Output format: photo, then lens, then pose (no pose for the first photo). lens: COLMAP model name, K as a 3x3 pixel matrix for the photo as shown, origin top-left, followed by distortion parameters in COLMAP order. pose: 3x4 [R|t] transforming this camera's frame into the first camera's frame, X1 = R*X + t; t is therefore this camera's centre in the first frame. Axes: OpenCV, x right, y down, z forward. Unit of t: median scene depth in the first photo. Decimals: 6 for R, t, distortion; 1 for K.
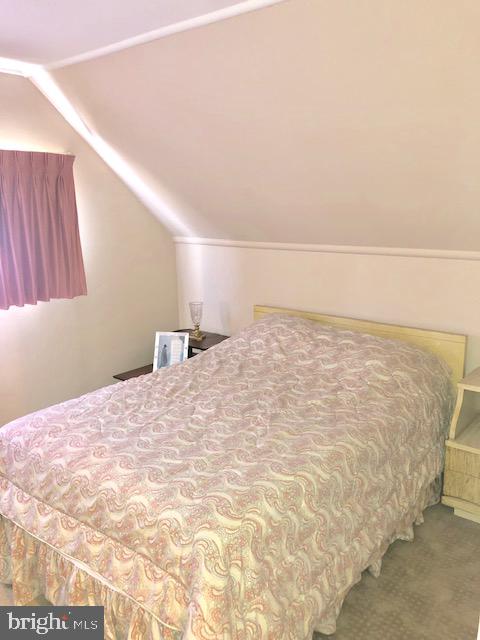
lens RADIAL K [[520.8, 0, 240.0], [0, 520.8, 320.0], [0, 0, 1]] dist [-0.046262, 0.072407]
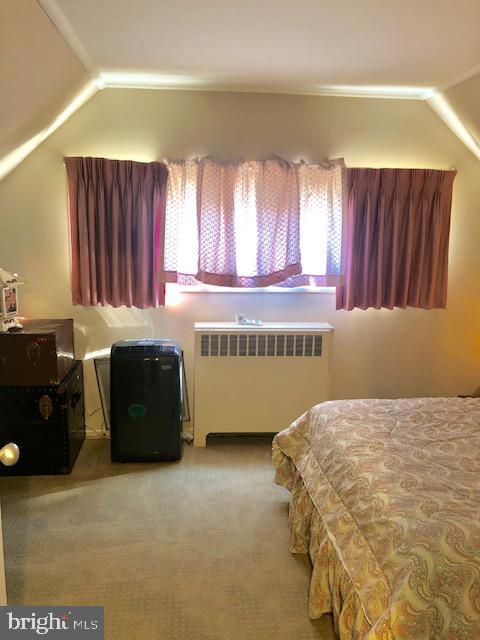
lens RADIAL K [[520.8, 0, 240.0], [0, 520.8, 320.0], [0, 0, 1]] dist [-0.046262, 0.072407]
pose [[0.705778, 0.171019, -0.687481, 0.213653], [-0.190165, 0.980544, 0.048695, -0.000952], [0.682433, 0.096367, 0.724568, 0.007170]]
